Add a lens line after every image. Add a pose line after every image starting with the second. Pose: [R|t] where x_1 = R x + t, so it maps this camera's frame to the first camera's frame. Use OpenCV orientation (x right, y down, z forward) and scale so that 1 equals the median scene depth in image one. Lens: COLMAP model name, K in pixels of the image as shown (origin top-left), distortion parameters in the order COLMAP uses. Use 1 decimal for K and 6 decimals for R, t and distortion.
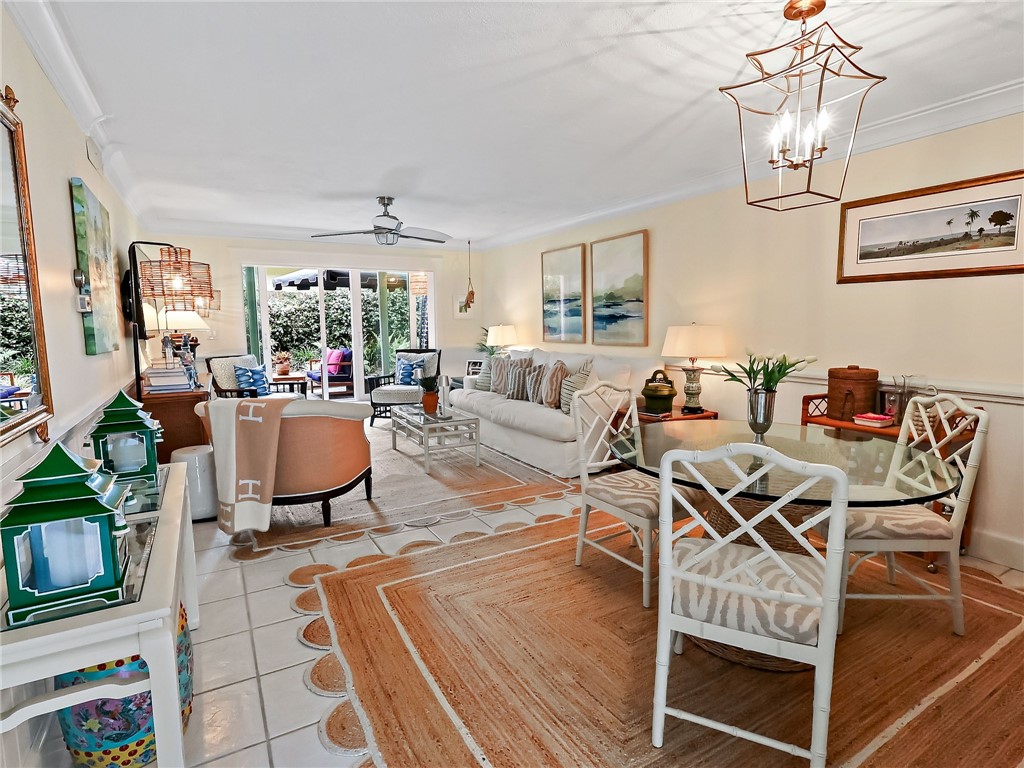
lens RADIAL K [[530.4, 0, 516.0], [0, 530.4, 382.1], [0, 0, 1]] dist [-0.000908, 0.000278]
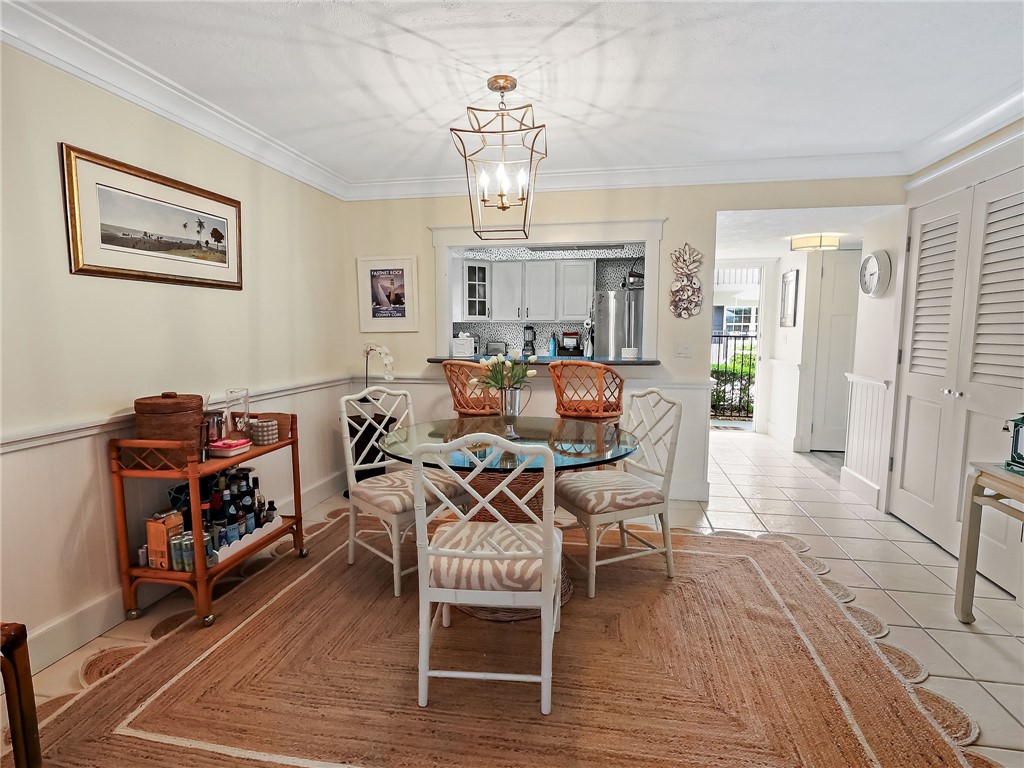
lens RADIAL K [[534.5, 0, 513.3], [0, 534.5, 385.0], [0, 0, 1]] dist [-0.001822, 0.000592]
pose [[-0.753258, -0.065130, 0.654493, -0.210981], [0.081178, 0.978271, 0.190777, -0.141542], [-0.652697, 0.196835, -0.731603, 1.200207]]
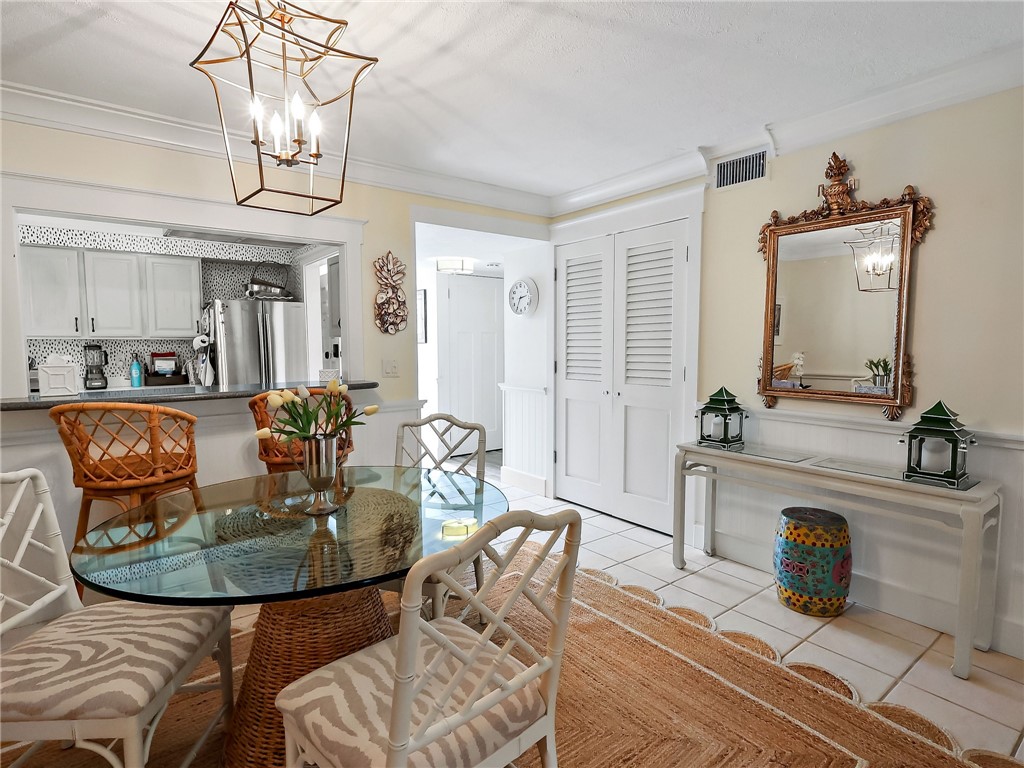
lens RADIAL K [[534.5, 0, 513.3], [0, 534.5, 385.0], [0, 0, 1]] dist [-0.001822, 0.000592]
pose [[-0.992082, 0.022858, -0.123491, 0.174836], [-0.001607, 0.980907, 0.194471, -0.138052], [0.125579, 0.193130, -0.973104, 1.151904]]
